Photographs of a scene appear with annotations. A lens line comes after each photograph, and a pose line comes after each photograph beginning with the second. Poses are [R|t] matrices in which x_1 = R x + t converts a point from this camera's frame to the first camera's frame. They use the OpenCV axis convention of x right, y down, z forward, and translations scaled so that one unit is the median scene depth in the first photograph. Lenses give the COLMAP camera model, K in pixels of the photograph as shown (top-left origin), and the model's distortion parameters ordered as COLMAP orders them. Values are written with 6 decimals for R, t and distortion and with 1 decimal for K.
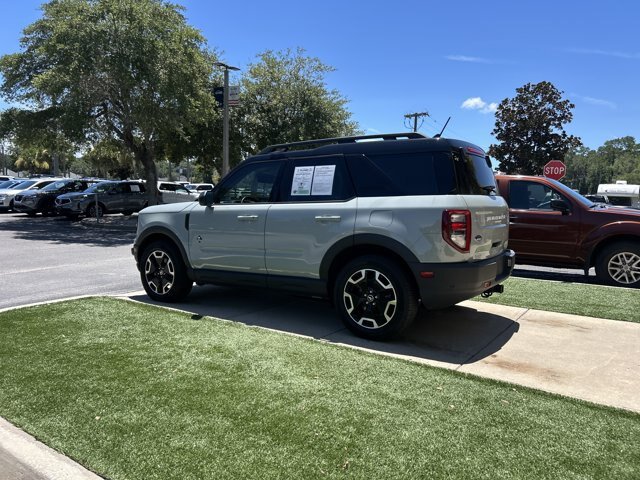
lens RADIAL K [[483.0, 0, 322.5], [0, 483.0, 237.0], [0, 0, 1]] dist [0.049885, -0.051938]
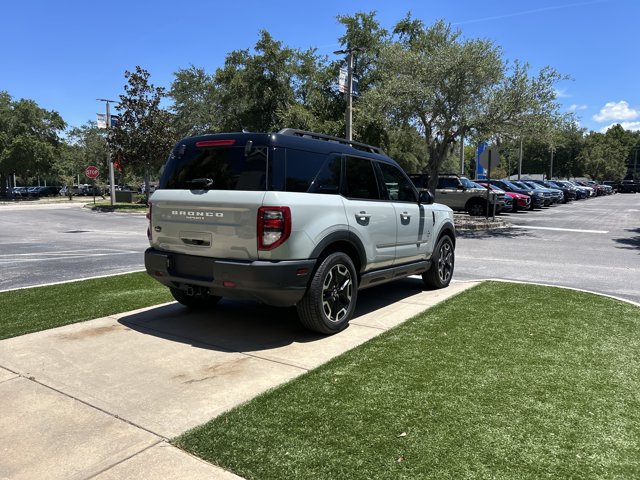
lens RADIAL K [[483.0, 0, 323.3], [0, 483.0, 236.5], [0, 0, 1]] dist [0.049885, -0.051938]
pose [[0.002986, 0.078627, -0.996900, 1.196751], [-0.094401, 0.992474, 0.077996, -0.085137], [0.995530, 0.093876, 0.010386, 1.152321]]
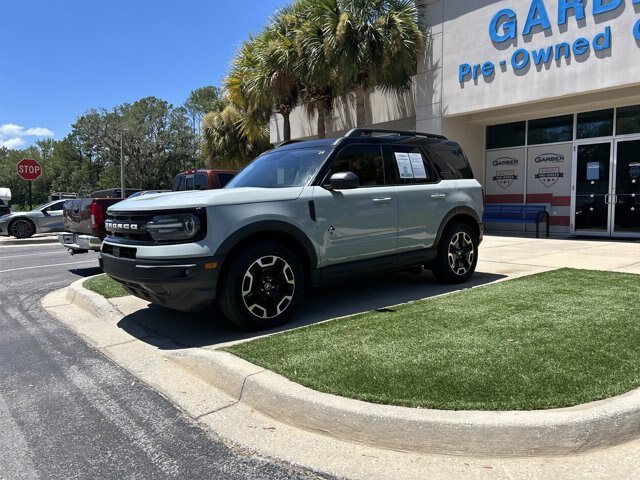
lens RADIAL K [[483.0, 0, 322.5], [0, 483.0, 236.8], [0, 0, 1]] dist [0.049885, -0.051938]
pose [[0.265823, -0.088447, 0.959956, -1.171161], [0.101615, 0.992806, 0.063335, -0.041595], [-0.958651, 0.080710, 0.272898, 0.877442]]
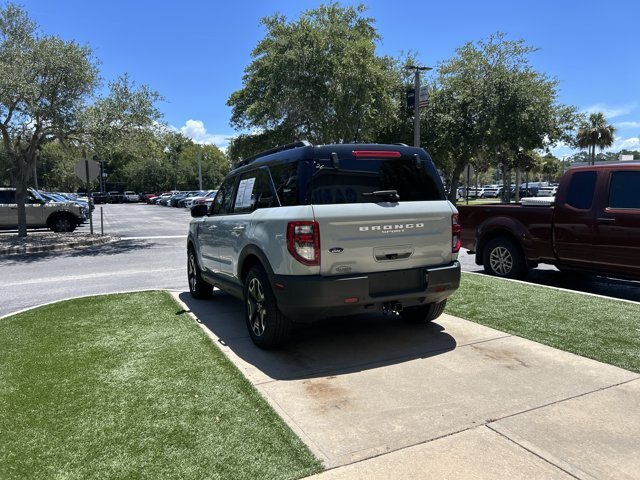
lens RADIAL K [[483.0, 0, 320.0], [0, 483.0, 244.1], [0, 0, 1]] dist [0.049885, -0.051938]
pose [[0.861191, 0.007974, -0.508219, 0.649551], [-0.000398, 0.999887, 0.015014, -0.020045], [0.508281, -0.012727, 0.861097, 0.157418]]
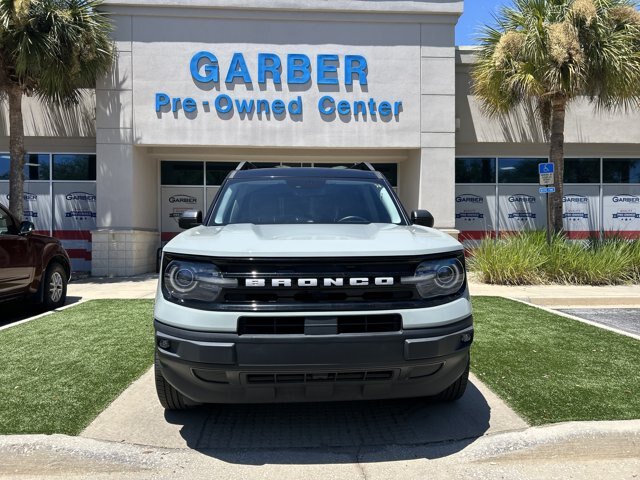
lens RADIAL K [[481.3, 0, 325.6], [0, 481.3, 257.1], [0, 0, 1]] dist [0.003493, -0.000778]
pose [[-0.614213, -0.051433, 0.787463, -0.830974], [0.057336, 0.992328, 0.109535, -0.121728], [-0.787055, 0.112427, -0.606551, 1.750069]]
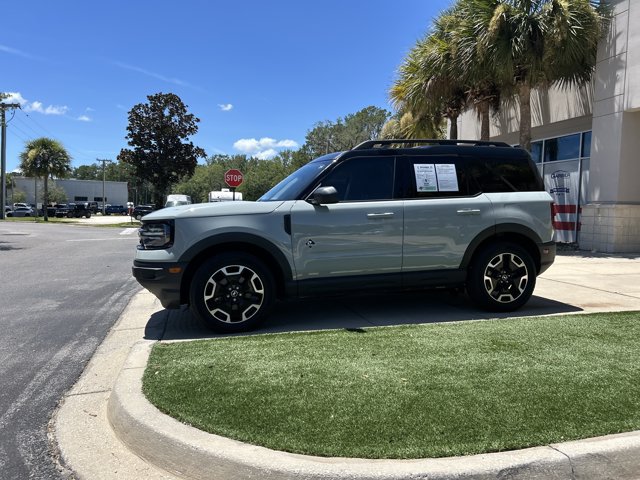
lens RADIAL K [[483.0, 0, 323.1], [0, 483.0, 238.0], [0, 0, 1]] dist [0.049885, -0.051938]
pose [[0.655485, -0.060338, 0.752794, -0.965586], [0.070164, 0.997357, 0.018845, -0.021834], [-0.751941, 0.040467, 0.657987, 0.479983]]
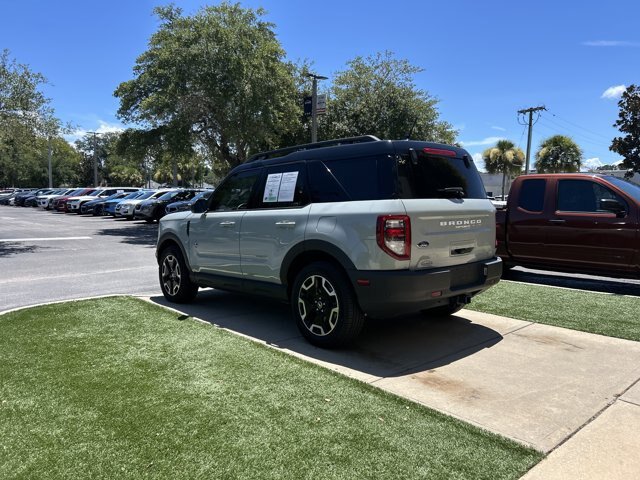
lens RADIAL K [[483.0, 0, 322.6], [0, 483.0, 234.4], [0, 0, 1]] dist [0.049885, -0.051938]
pose [[0.970682, -0.003057, -0.240348, 0.302917], [-0.000300, 0.999903, -0.013931, -0.003506], [0.240367, 0.013595, 0.970587, 0.034951]]
